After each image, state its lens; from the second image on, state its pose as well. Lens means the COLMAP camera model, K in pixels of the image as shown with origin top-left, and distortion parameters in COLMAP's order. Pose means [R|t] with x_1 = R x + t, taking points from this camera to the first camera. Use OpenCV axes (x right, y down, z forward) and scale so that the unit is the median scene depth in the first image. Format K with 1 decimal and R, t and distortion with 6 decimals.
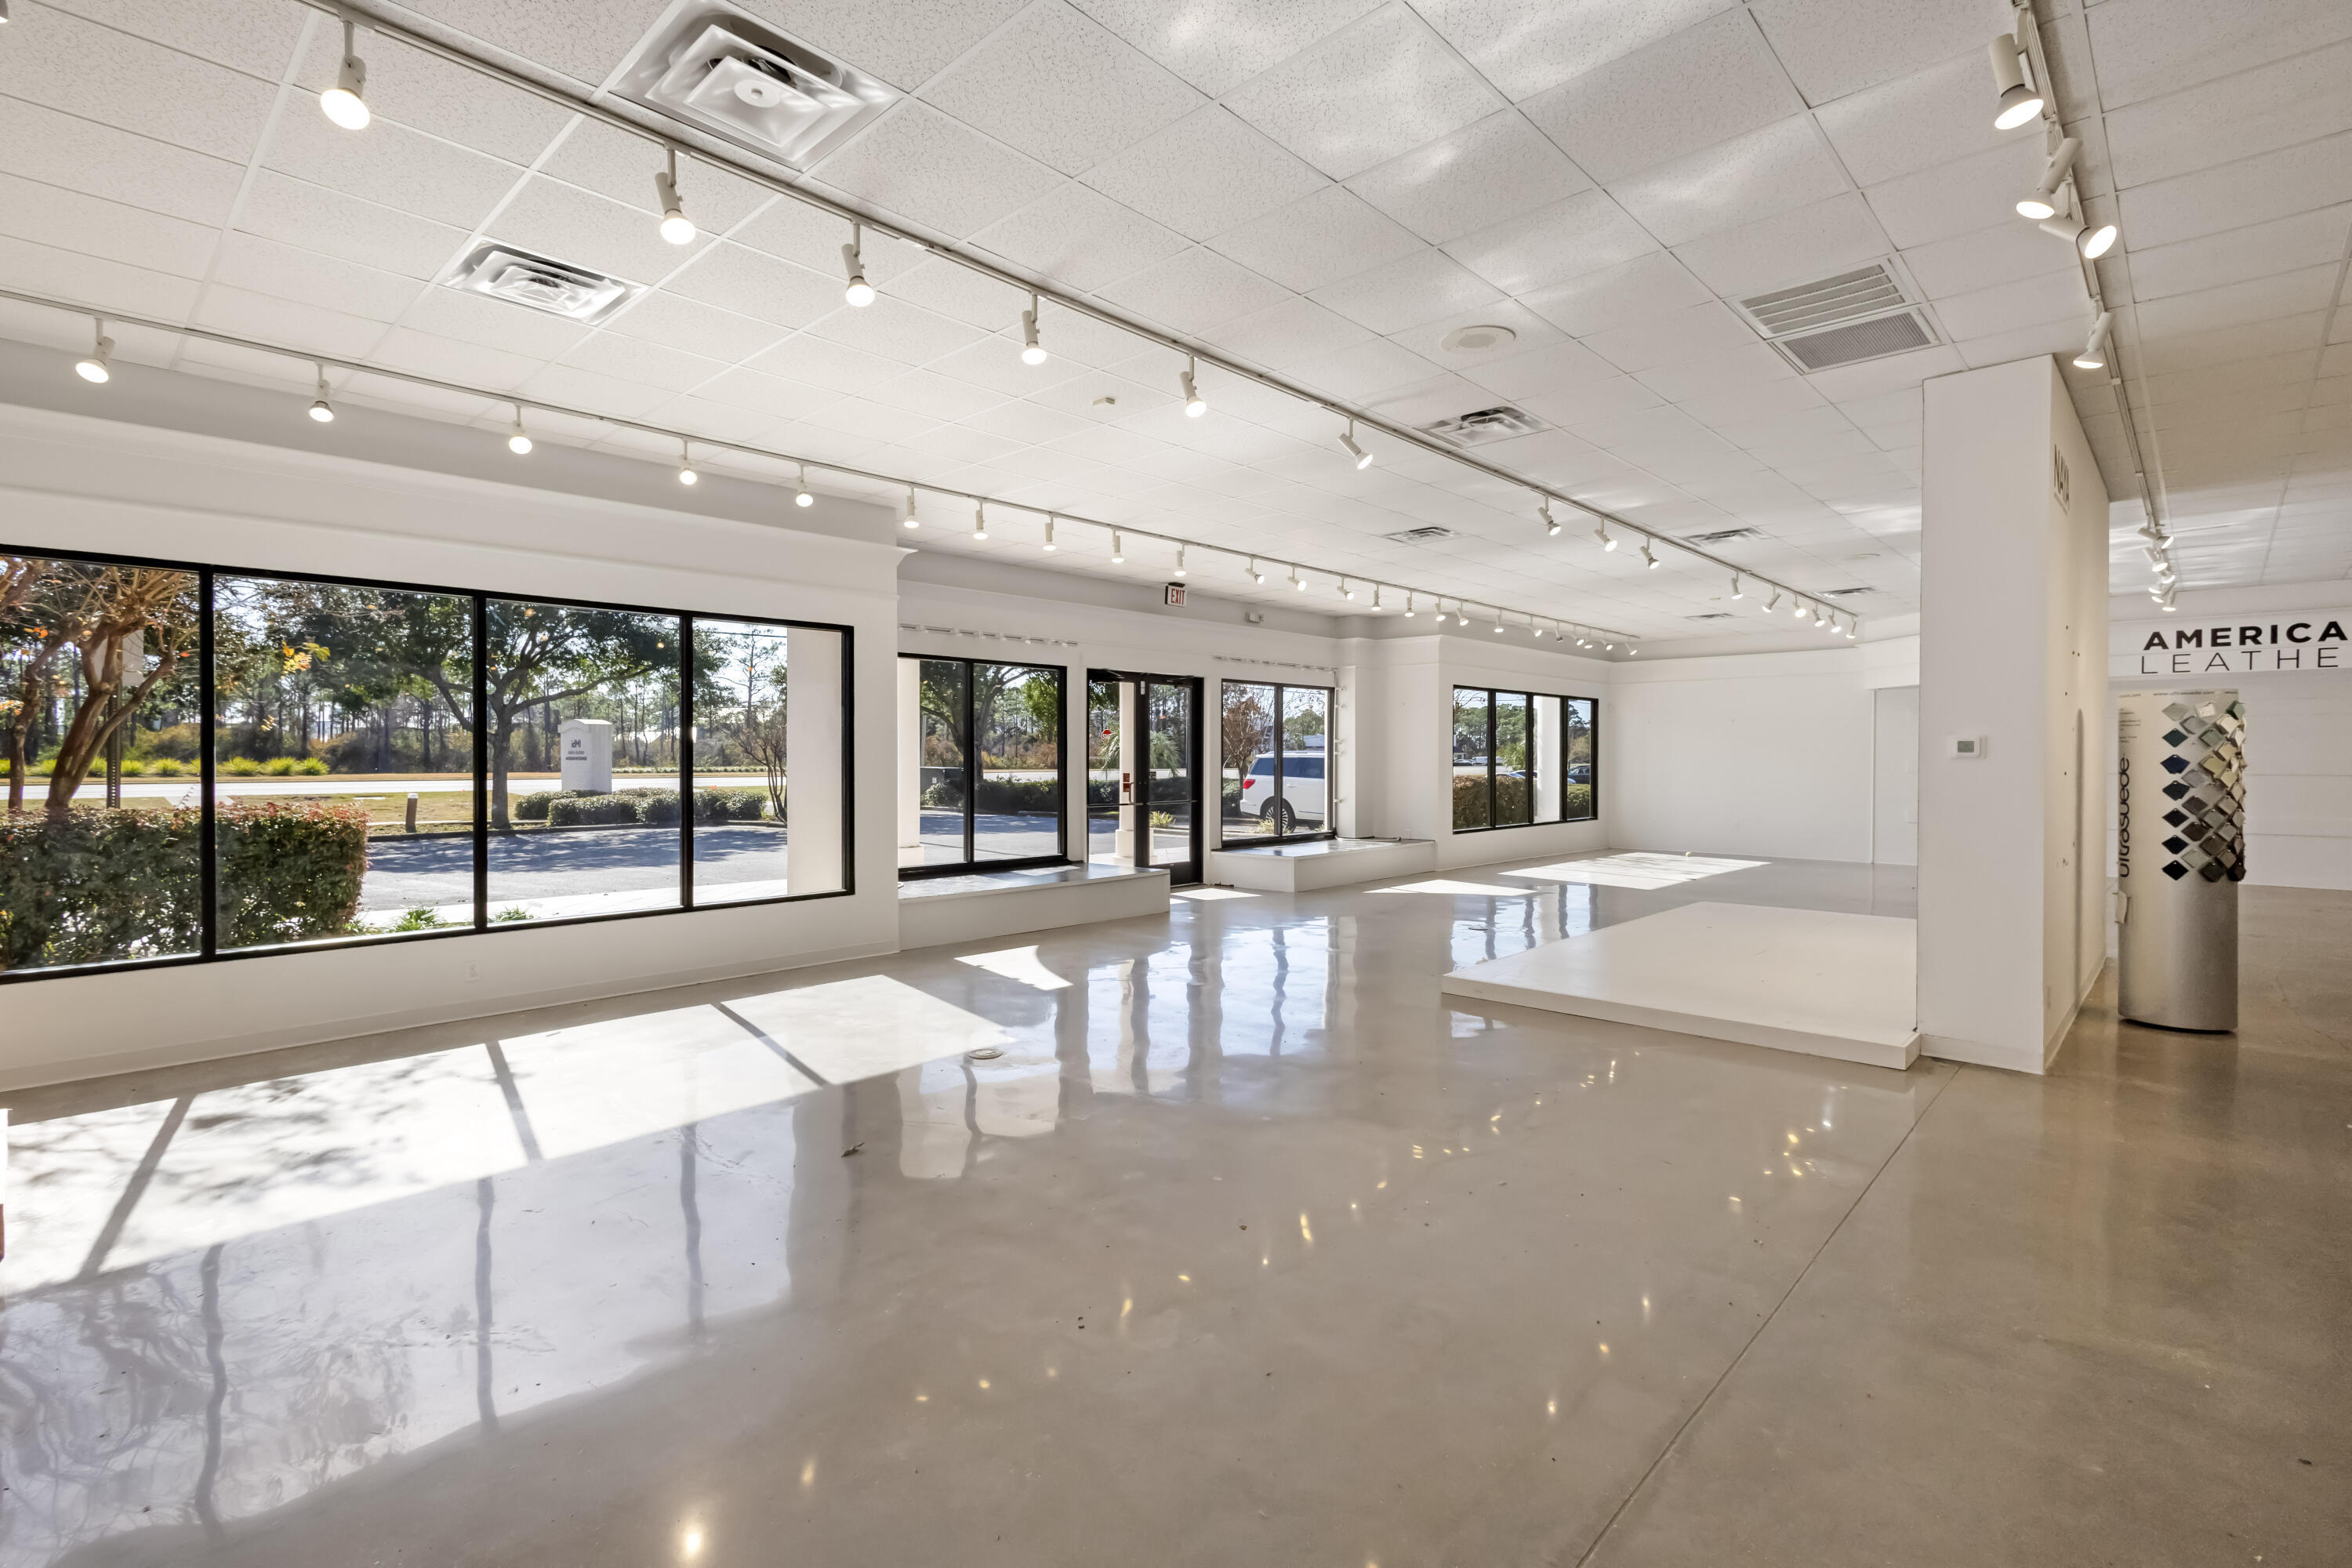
lens RADIAL K [[1106.2, 0, 1174.5], [0, 1106.2, 773.1], [0, 0, 1]] dist [0.003164, 0.000417]
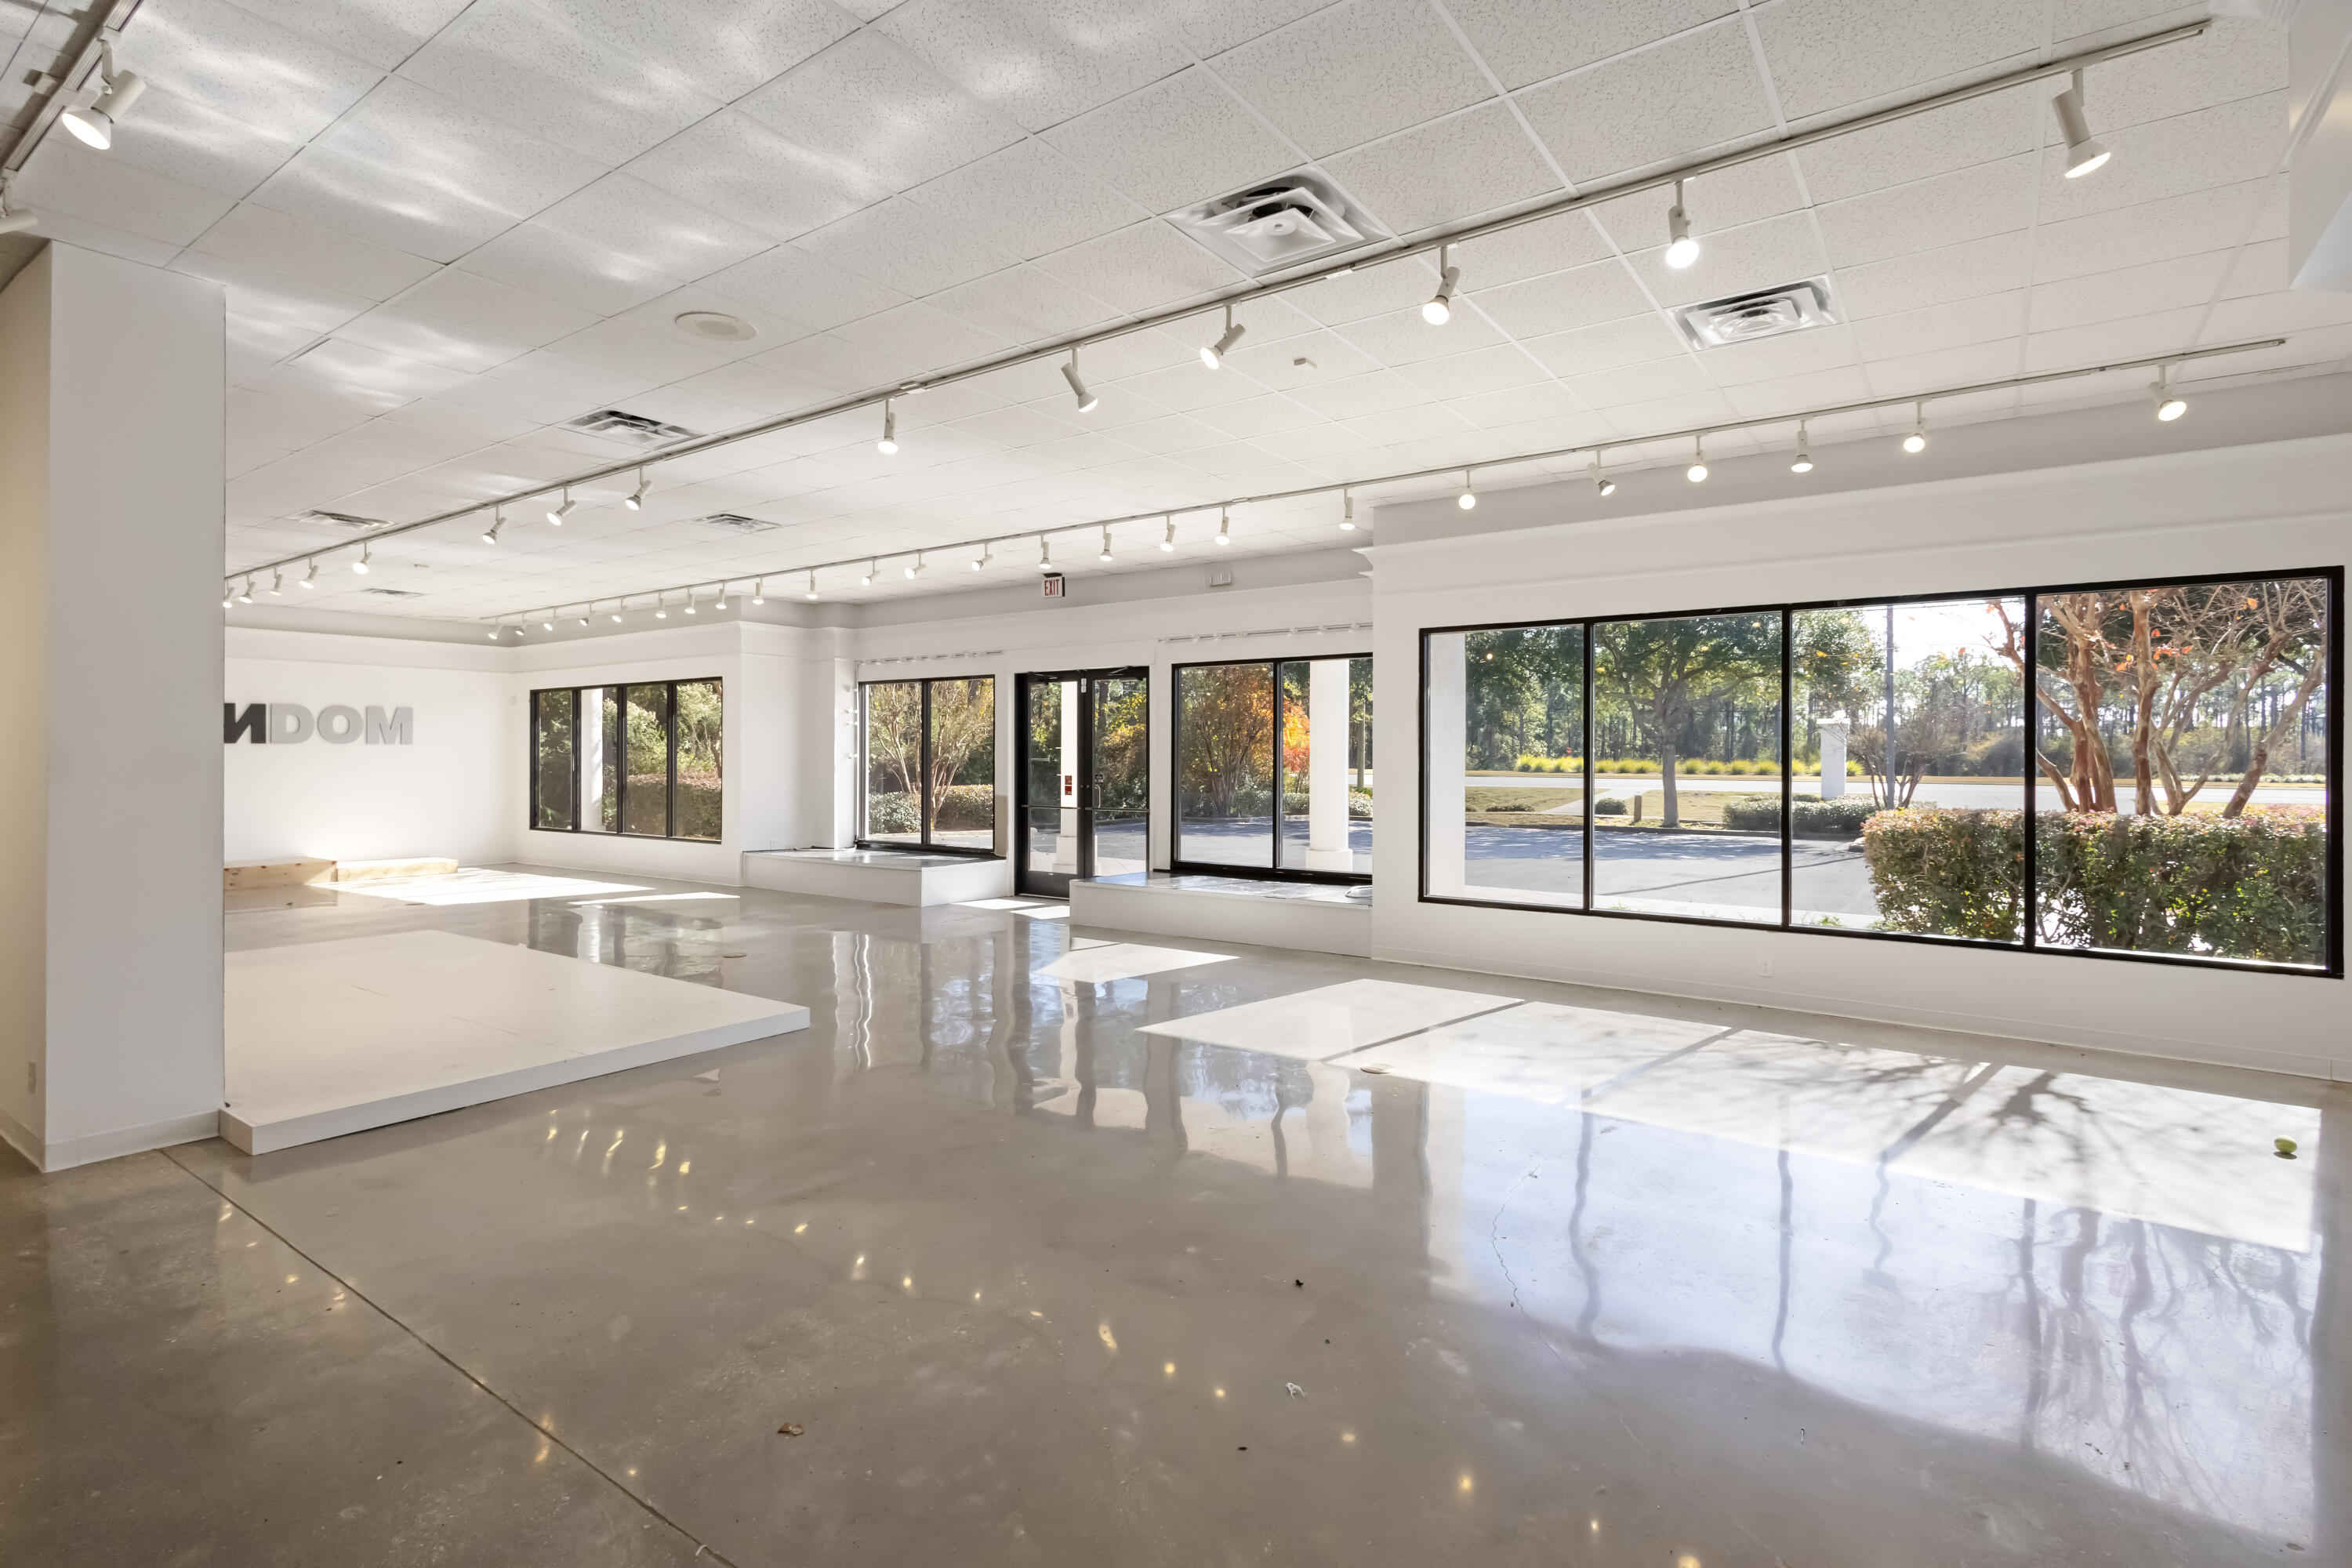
lens RADIAL K [[1106.2, 0, 1181.8], [0, 1106.2, 759.6], [0, 0, 1]] dist [0.003164, 0.000417]
pose [[0.150523, -0.000783, -0.988606, 0.683575], [-0.012075, 0.999924, -0.002630, -0.009067], [0.988533, 0.012334, 0.150502, 0.694694]]
